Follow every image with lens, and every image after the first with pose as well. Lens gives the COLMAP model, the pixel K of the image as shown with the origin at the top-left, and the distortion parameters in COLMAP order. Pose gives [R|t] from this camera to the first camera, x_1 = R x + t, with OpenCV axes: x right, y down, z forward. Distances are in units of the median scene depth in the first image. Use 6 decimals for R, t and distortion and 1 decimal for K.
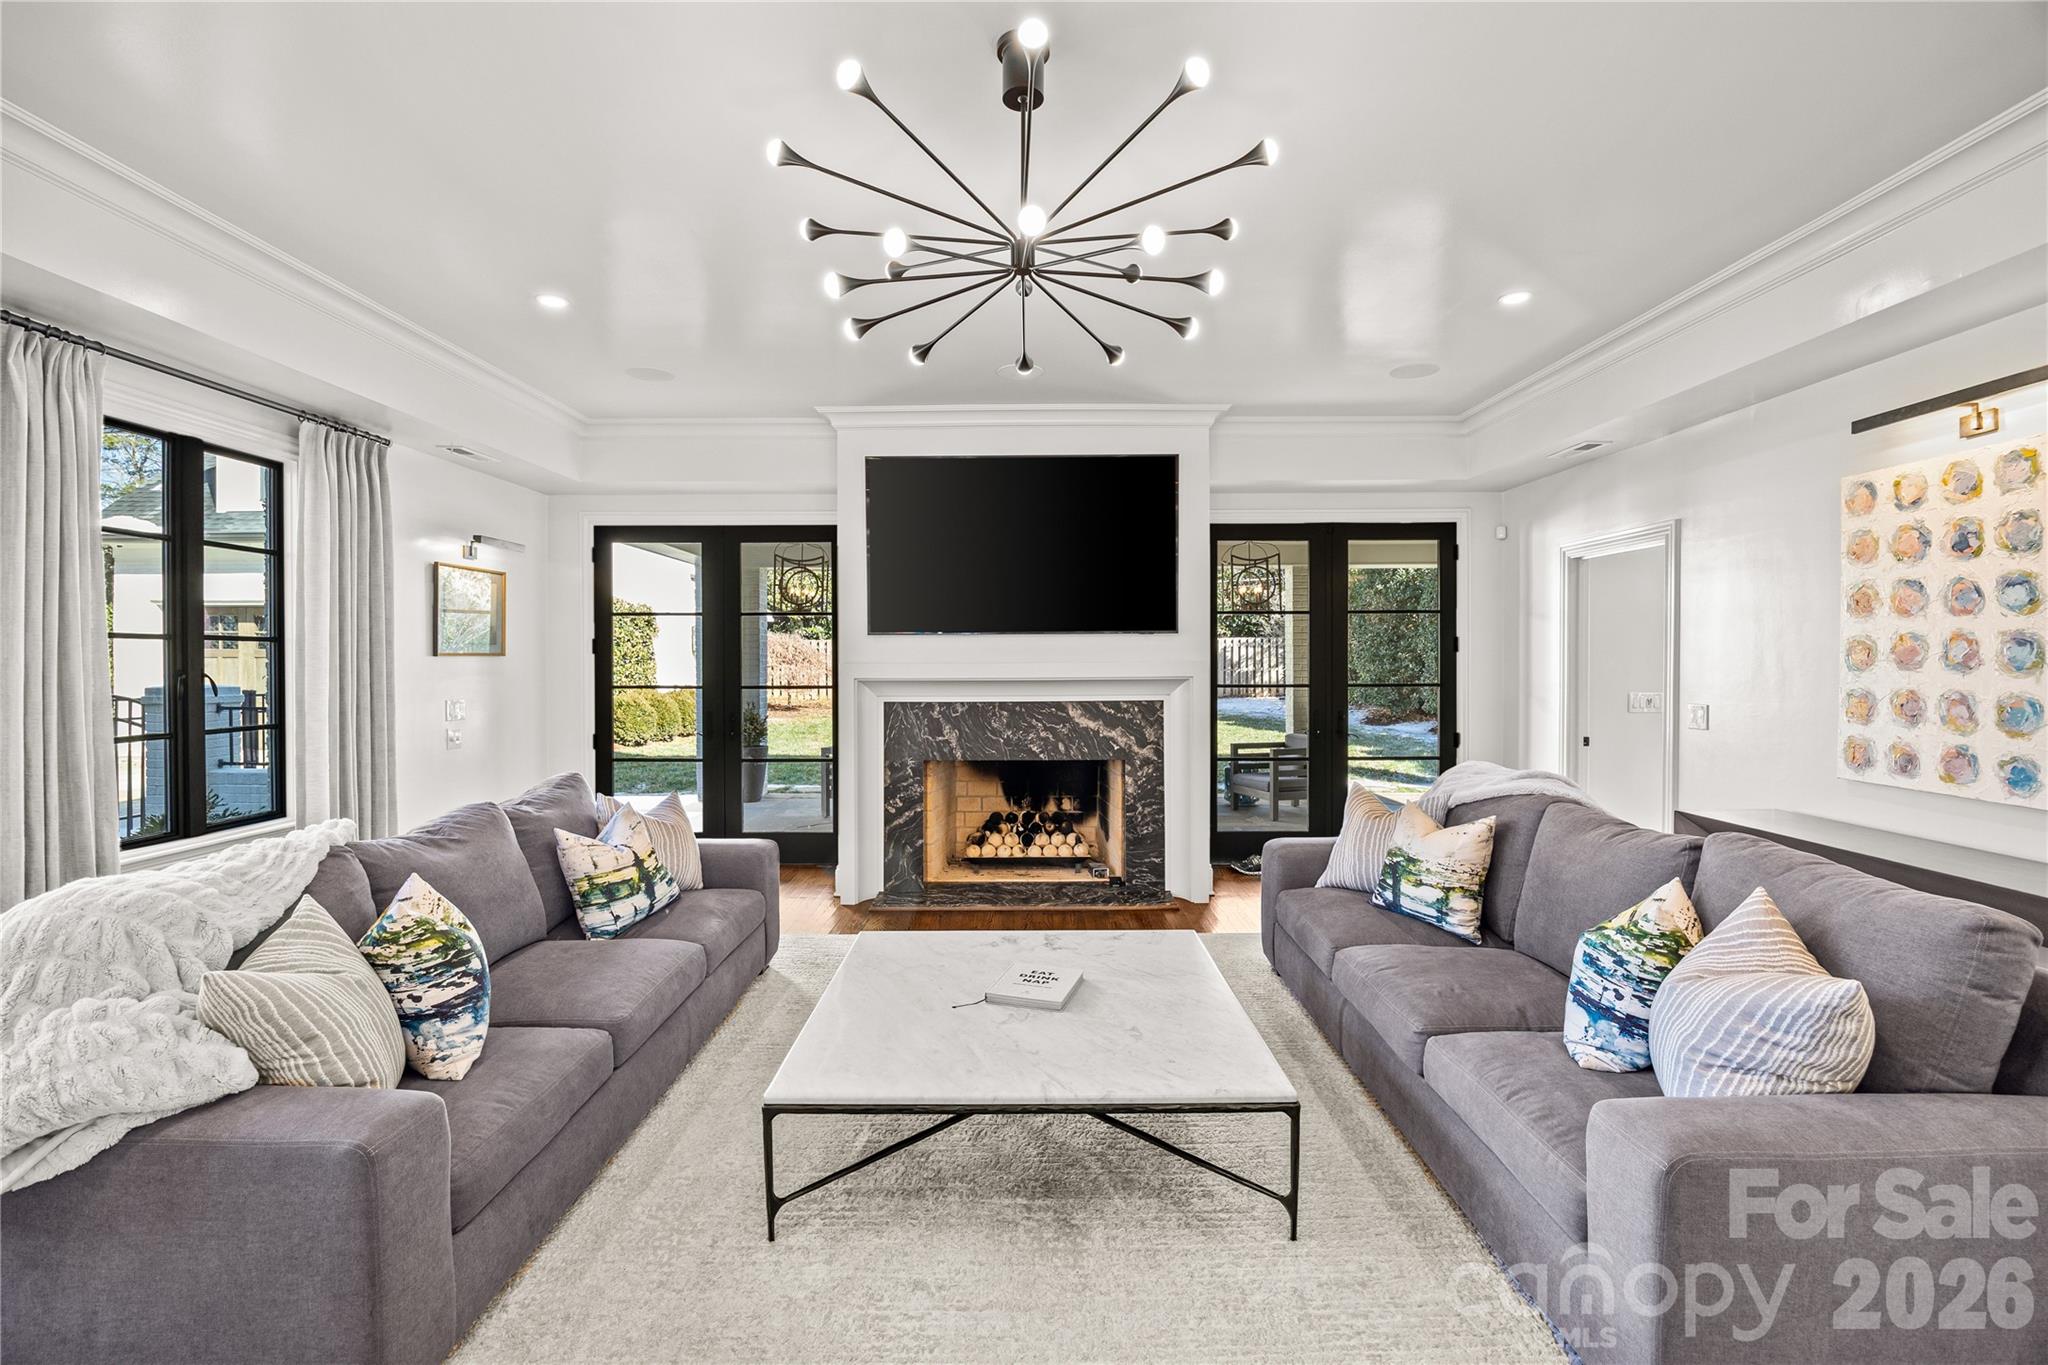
lens RADIAL K [[891.6, 0, 1022.7], [0, 891.6, 669.8], [0, 0, 1]] dist [-0.016611, 0.000658]
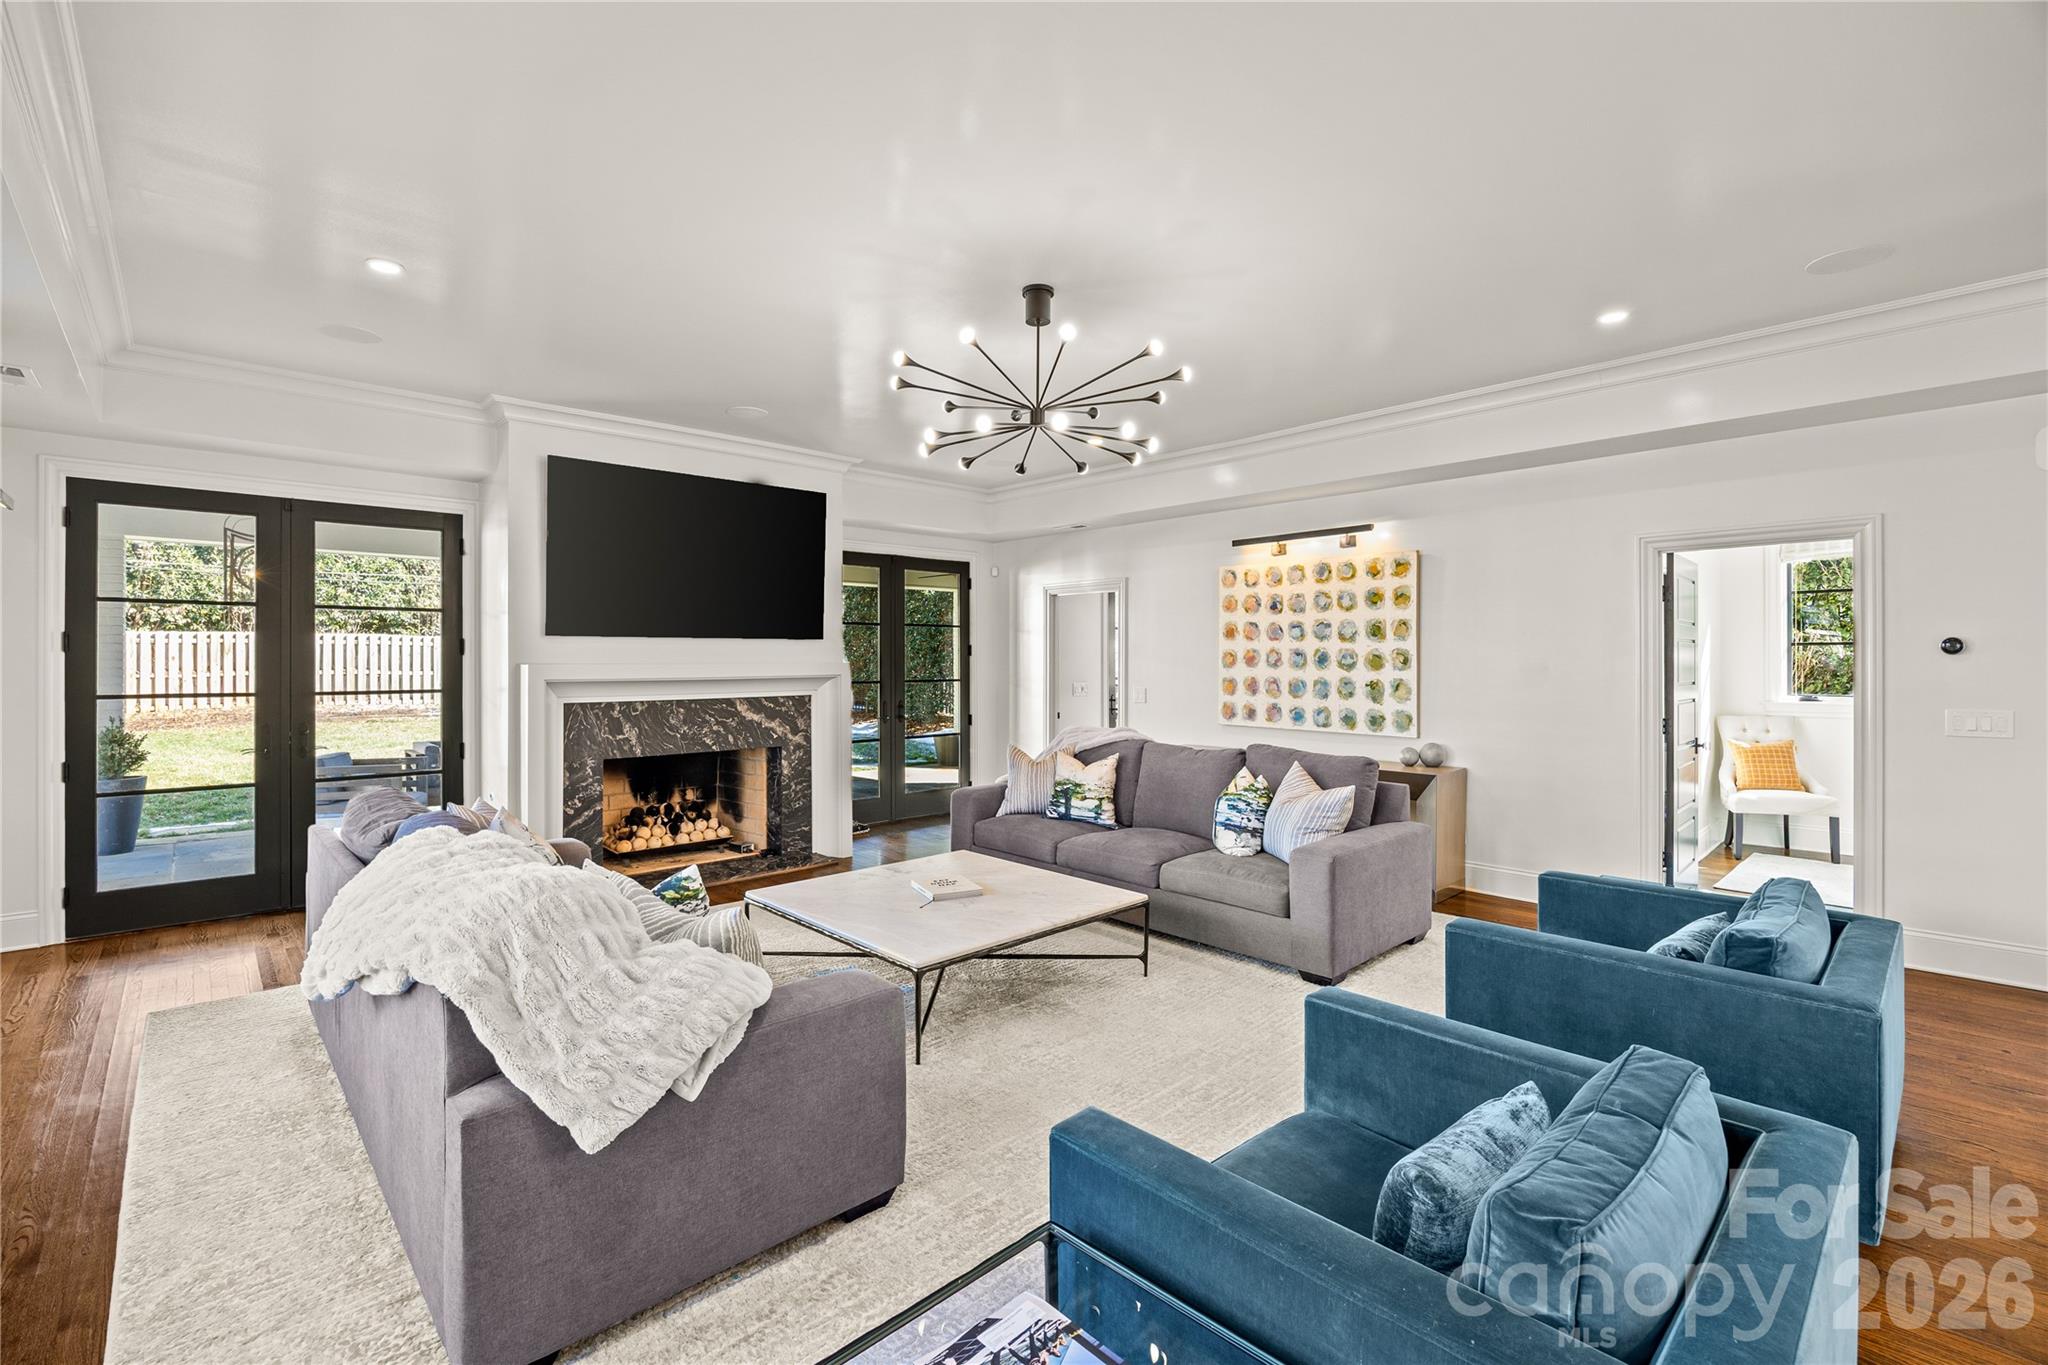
lens RADIAL K [[893.1, 0, 1019.9], [0, 893.1, 660.4], [0, 0, 1]] dist [-0.018774, 0.000280]
pose [[0.726240, 0.002161, 0.687437, -0.471532], [0.005885, 0.999939, -0.009360, 0.000583], [-0.687416, 0.010844, 0.726183, -0.071735]]
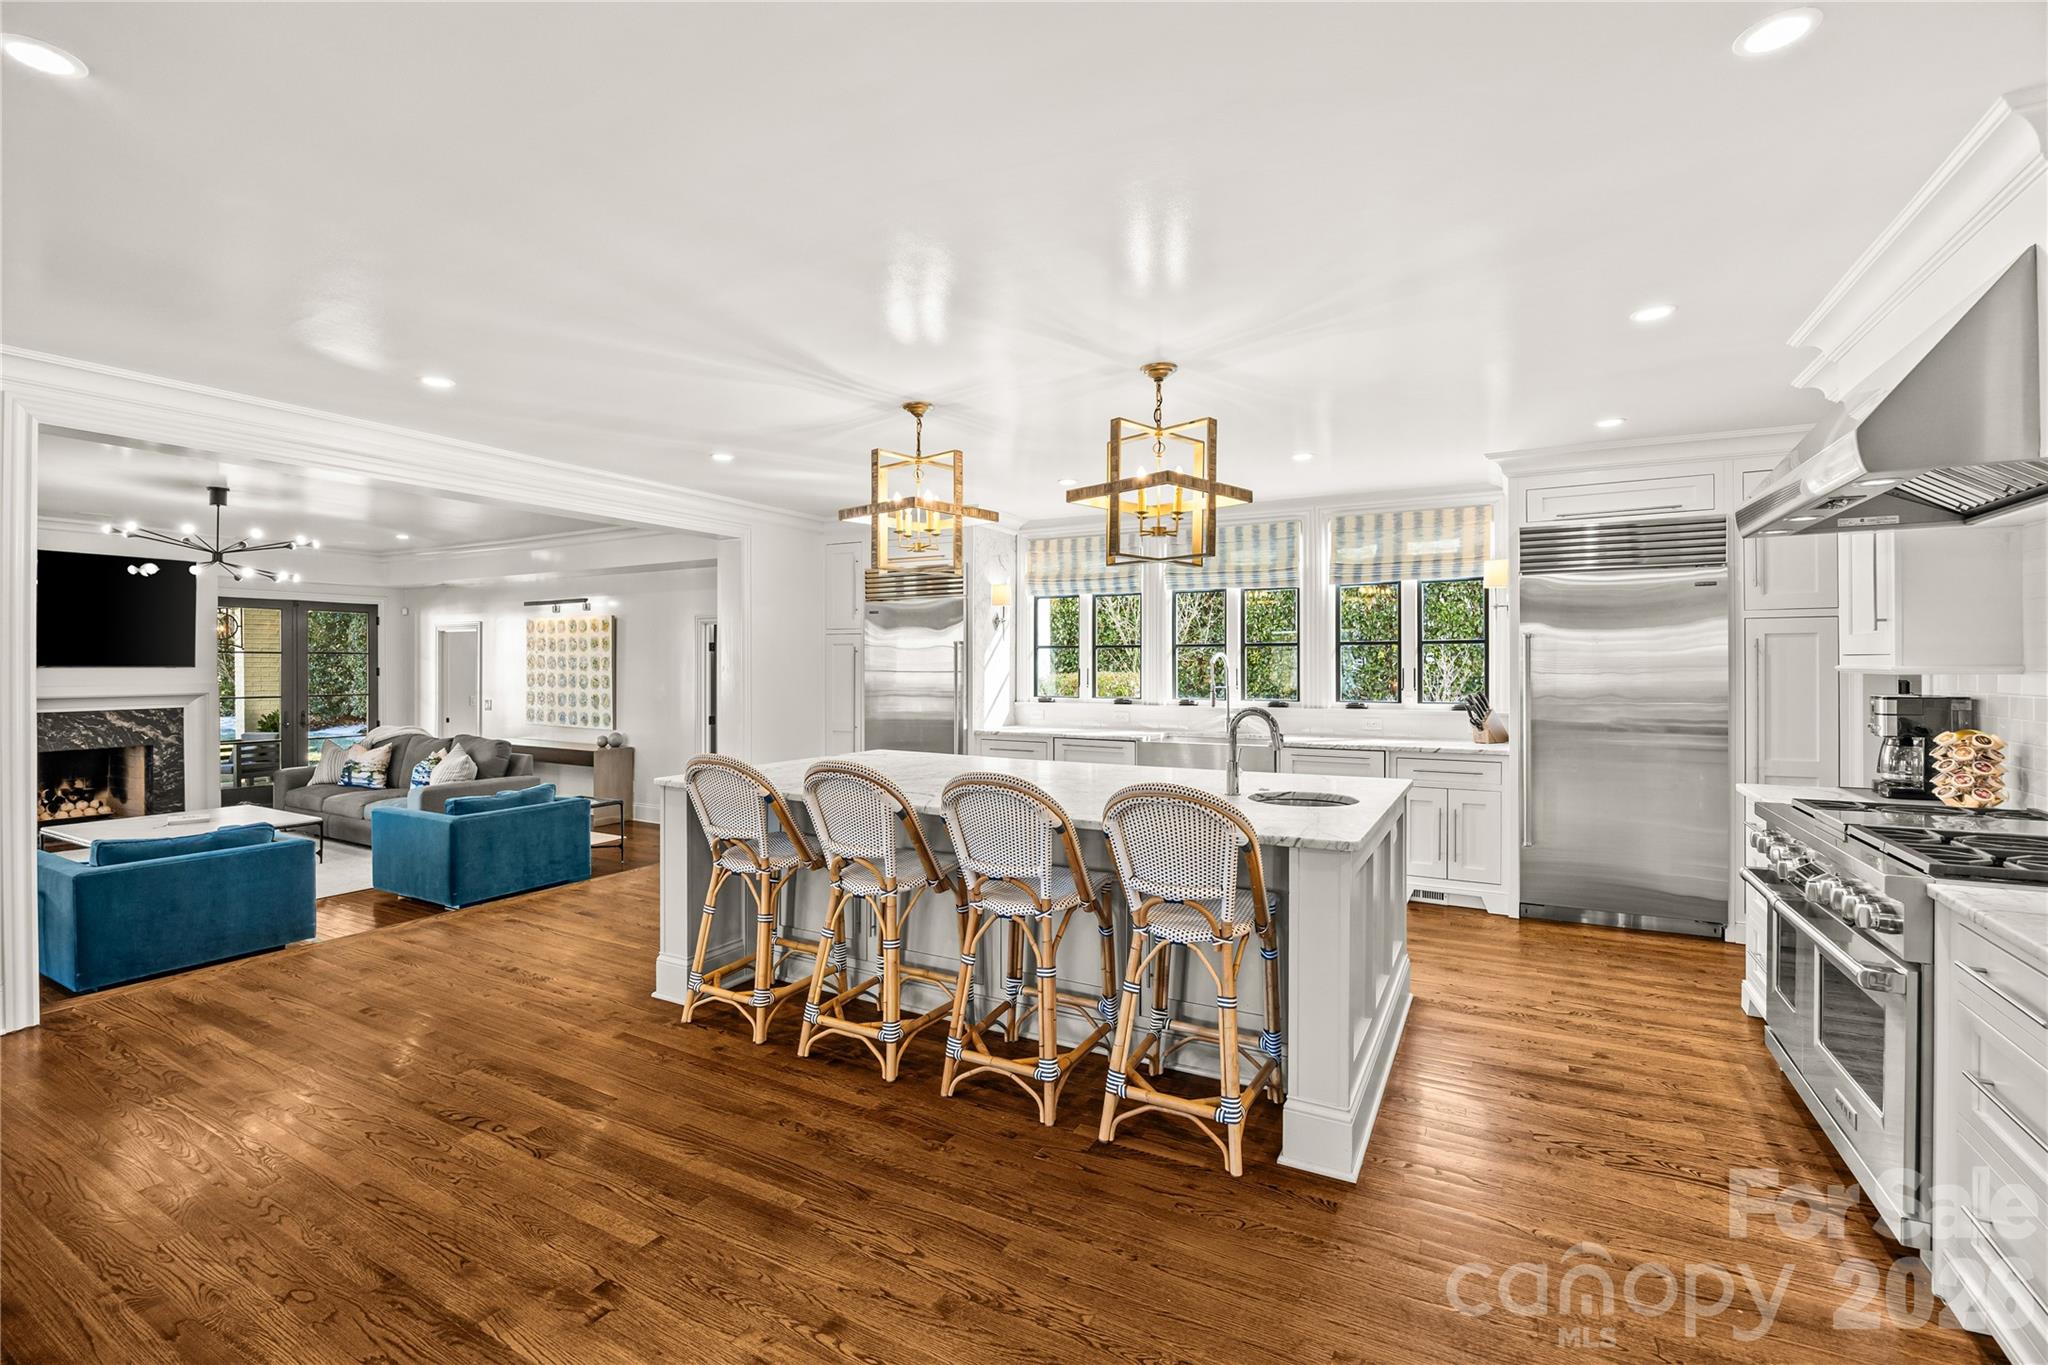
lens RADIAL K [[891.6, 0, 1022.7], [0, 891.6, 669.8], [0, 0, 1]] dist [-0.016611, 0.000658]
pose [[0.473046, 0.000171, 0.881038, -0.550396], [0.006779, 0.999970, -0.003833, -0.019423], [-0.881012, 0.007785, 0.473031, -1.164654]]
